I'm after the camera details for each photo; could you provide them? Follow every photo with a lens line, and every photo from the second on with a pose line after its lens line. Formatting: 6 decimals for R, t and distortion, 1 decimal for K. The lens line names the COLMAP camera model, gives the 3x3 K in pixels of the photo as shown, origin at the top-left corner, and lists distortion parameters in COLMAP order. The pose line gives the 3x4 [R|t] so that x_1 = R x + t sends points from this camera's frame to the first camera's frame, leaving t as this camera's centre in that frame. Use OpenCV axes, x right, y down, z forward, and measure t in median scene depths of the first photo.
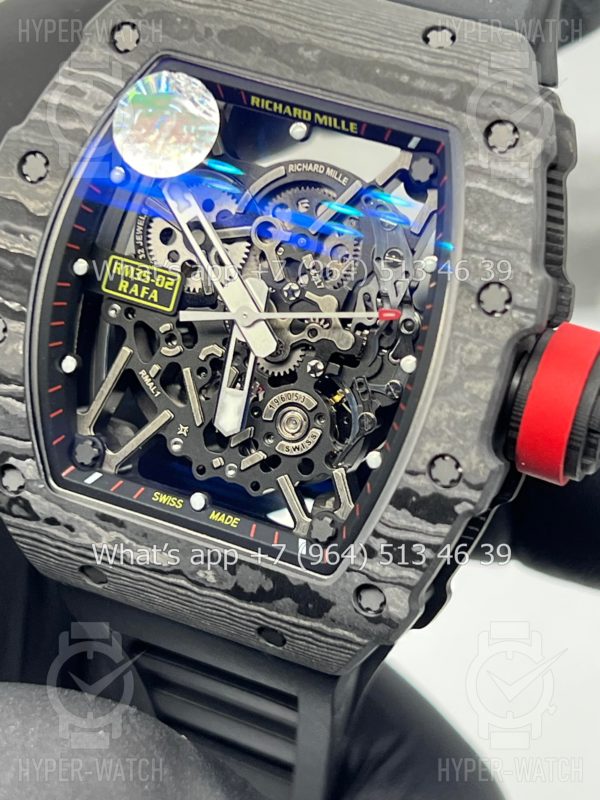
lens RADIAL K [[1912.9, 0, 295.7], [0, 1912.9, 405.5], [0, 0, 1]] dist [0.173907, 0.000000]
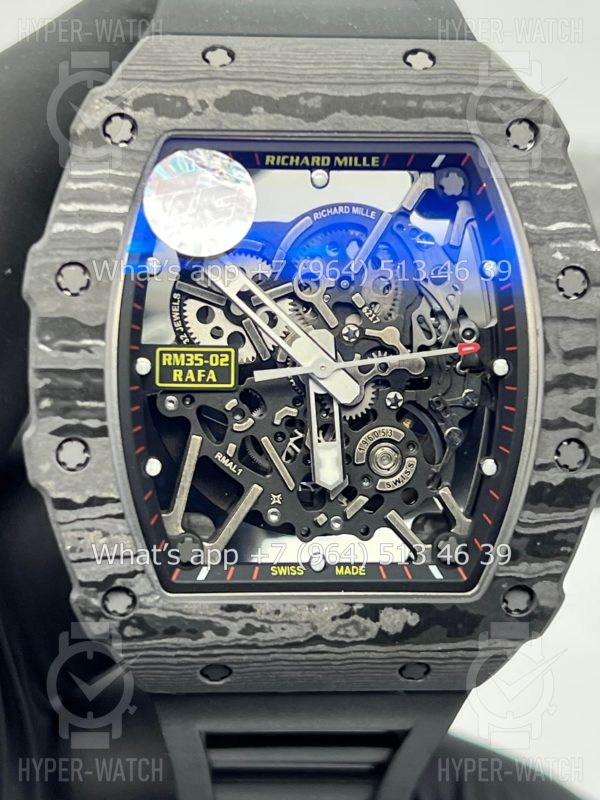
lens RADIAL K [[1912.9, 0, 307.7], [0, 1912.9, 395.5], [0, 0, 1]] dist [0.173907, 0.000000]
pose [[0.896116, -0.268300, 0.353540, -0.386175], [0.281010, 0.959572, 0.015938, -0.050515], [-0.343524, 0.085066, 0.935284, 0.068395]]
